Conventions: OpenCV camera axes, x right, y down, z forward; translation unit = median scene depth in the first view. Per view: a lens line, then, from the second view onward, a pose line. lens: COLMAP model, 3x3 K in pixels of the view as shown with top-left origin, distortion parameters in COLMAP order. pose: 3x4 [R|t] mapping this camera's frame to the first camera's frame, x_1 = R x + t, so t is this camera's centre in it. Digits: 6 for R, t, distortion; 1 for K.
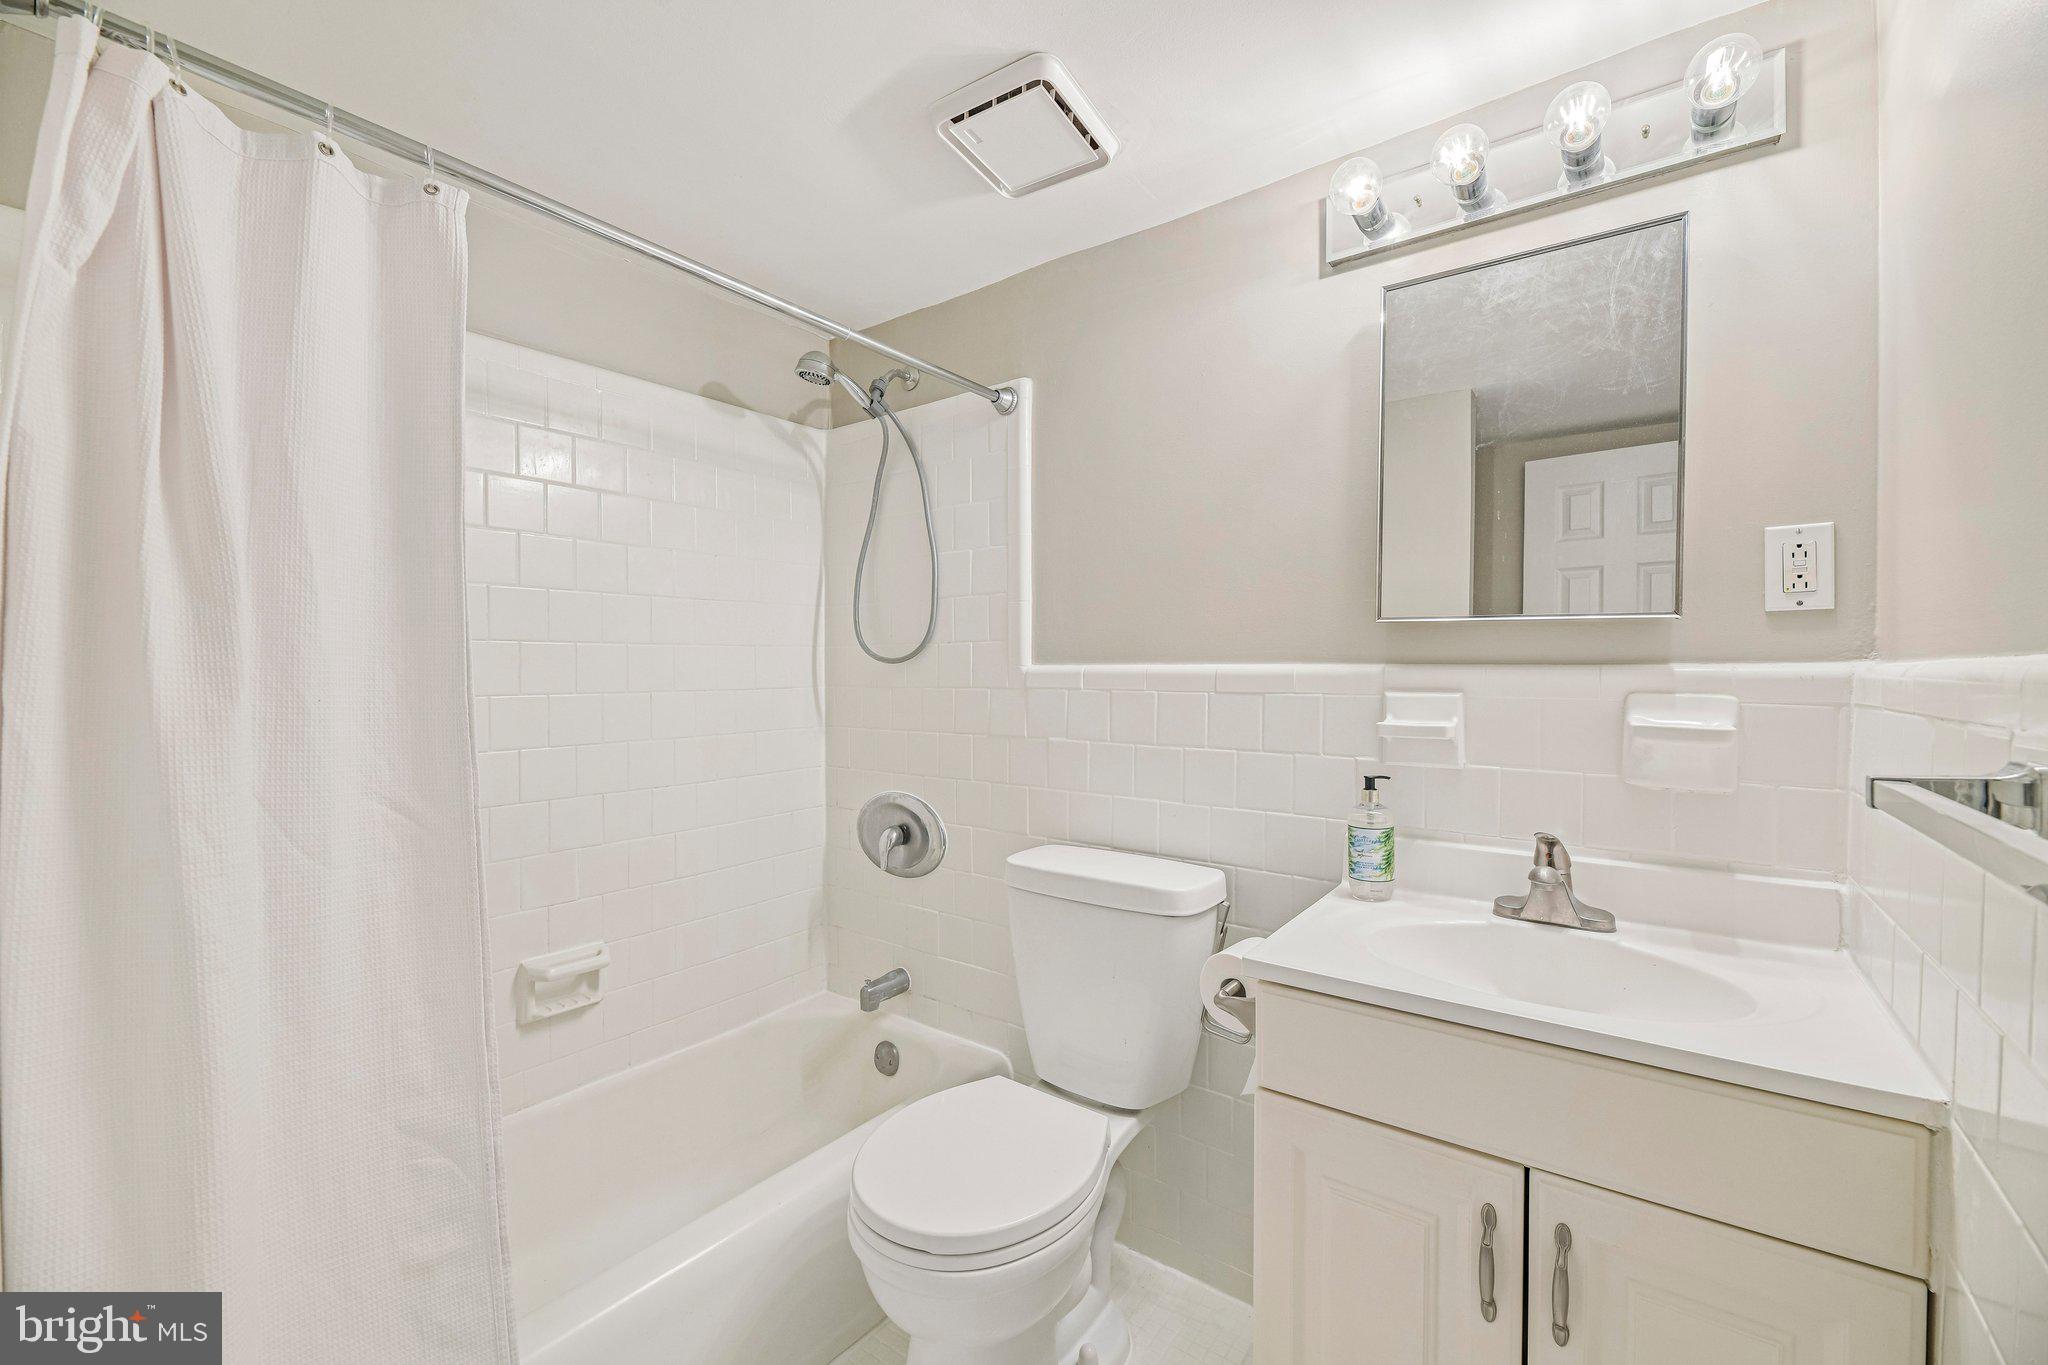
lens RADIAL K [[854.2, 0, 1029.0], [0, 854.2, 686.8], [0, 0, 1]] dist [0.001785, -0.005983]
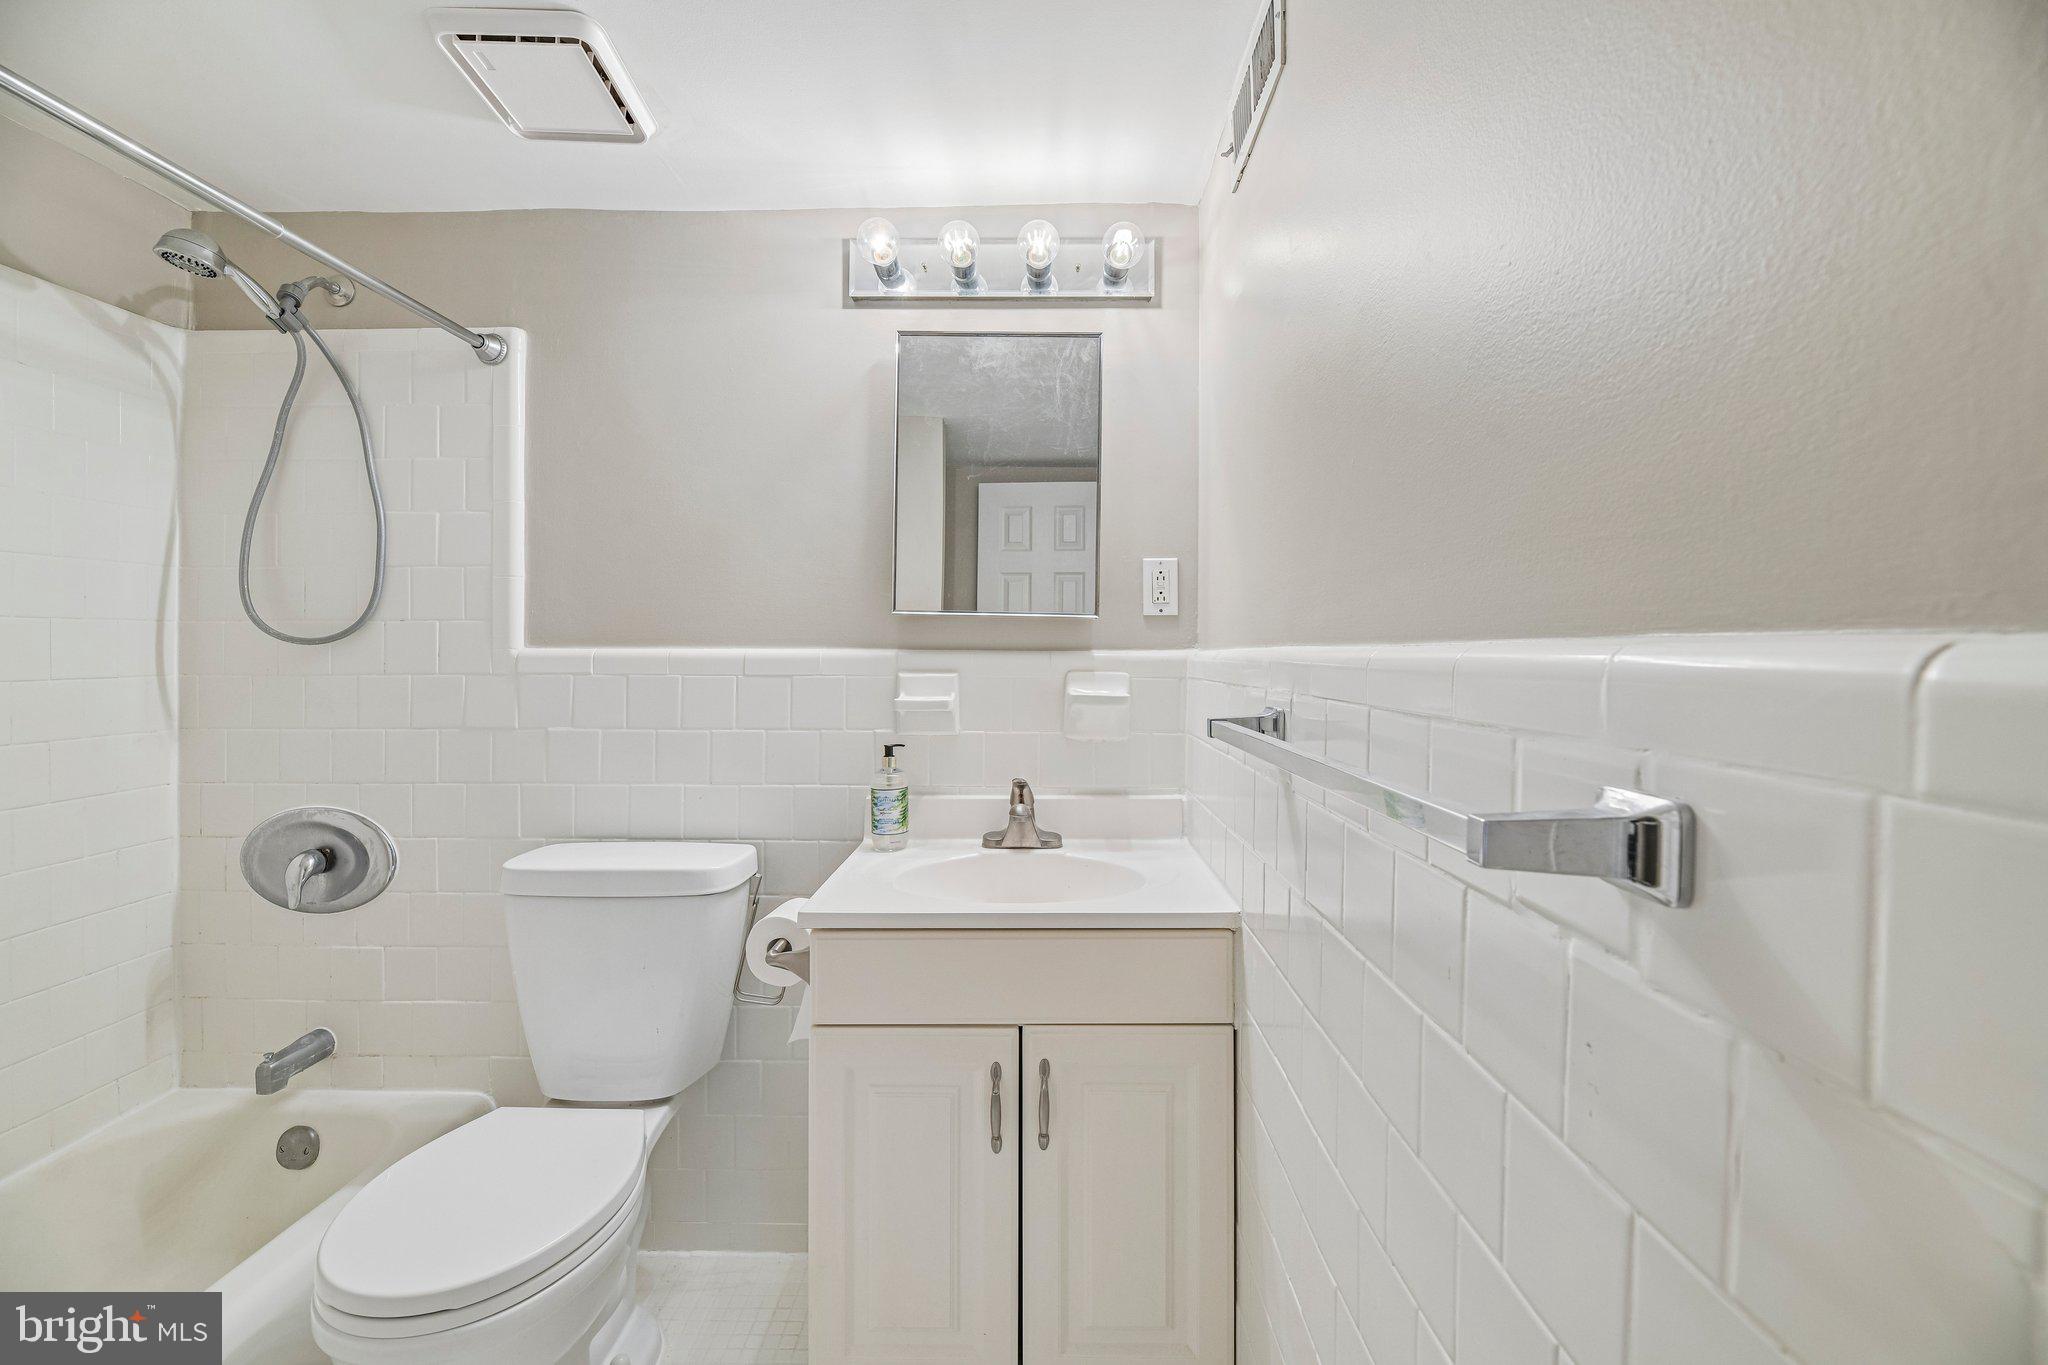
lens RADIAL K [[858.9, 0, 1064.6], [0, 858.9, 671.0], [0, 0, 1]] dist [0.000769, -0.004639]
pose [[0.793751, -0.008918, 0.608177, -0.124813], [0.009325, 0.999953, 0.002493, 0.002463], [-0.608171, 0.003692, 0.793797, -0.081127]]
